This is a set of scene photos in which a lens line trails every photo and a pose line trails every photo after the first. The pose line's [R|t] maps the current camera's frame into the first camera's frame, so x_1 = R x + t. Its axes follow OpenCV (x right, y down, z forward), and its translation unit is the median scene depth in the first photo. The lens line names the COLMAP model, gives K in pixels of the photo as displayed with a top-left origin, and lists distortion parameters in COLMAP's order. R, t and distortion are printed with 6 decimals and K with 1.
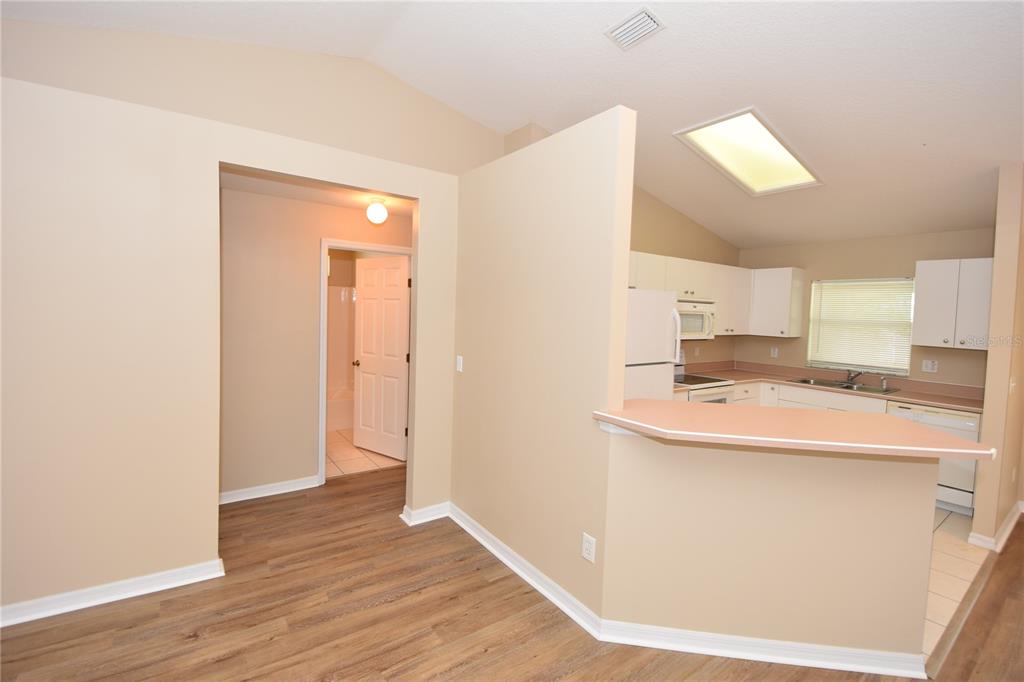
lens RADIAL K [[450.6, 0, 508.5], [0, 450.6, 327.6], [0, 0, 1]] dist [0.001810, -0.013938]
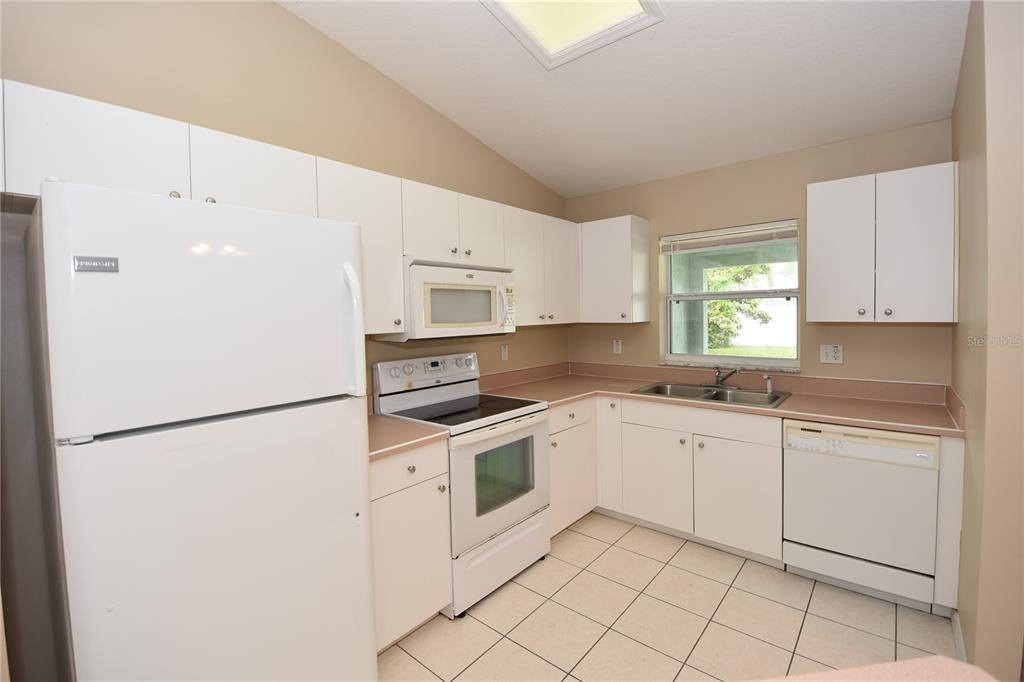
lens RADIAL K [[449.7, 0, 508.9], [0, 449.7, 328.3], [0, 0, 1]] dist [0.011741, -0.021636]
pose [[0.969499, -0.059534, 0.237756, 0.379789], [0.060891, 0.998143, 0.001641, 0.022748], [-0.237412, 0.012886, 0.971324, 0.530570]]
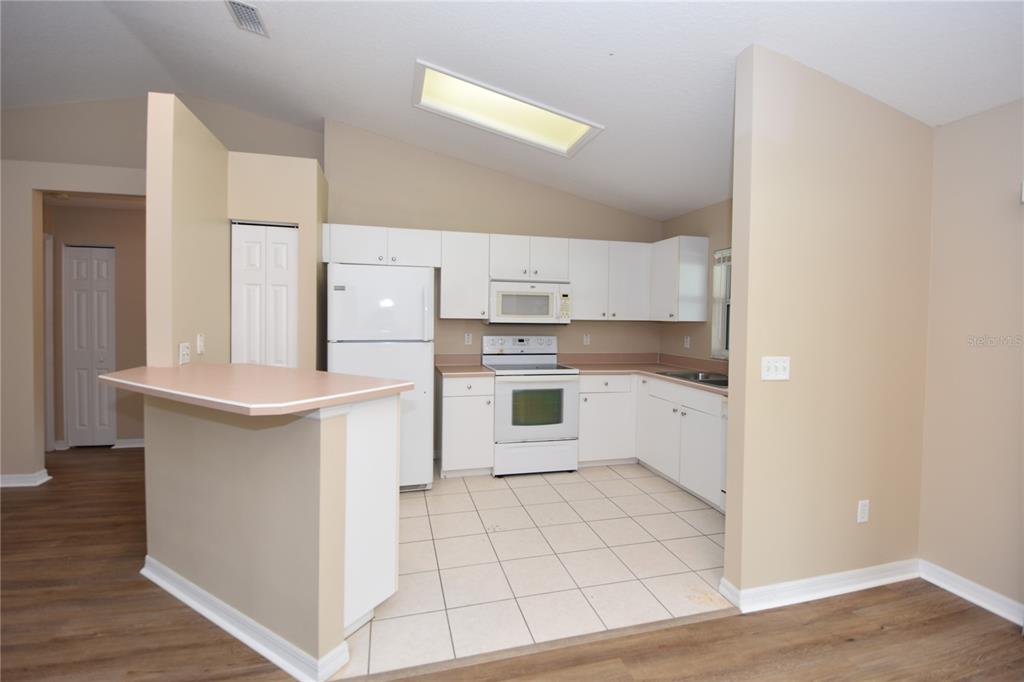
lens RADIAL K [[449.7, 0, 508.9], [0, 449.7, 328.3], [0, 0, 1]] dist [0.011741, -0.021636]
pose [[0.933172, -0.010695, -0.359270, 0.812901], [0.002386, 0.999719, -0.023564, 0.068209], [0.359421, 0.021132, 0.932936, 0.162426]]
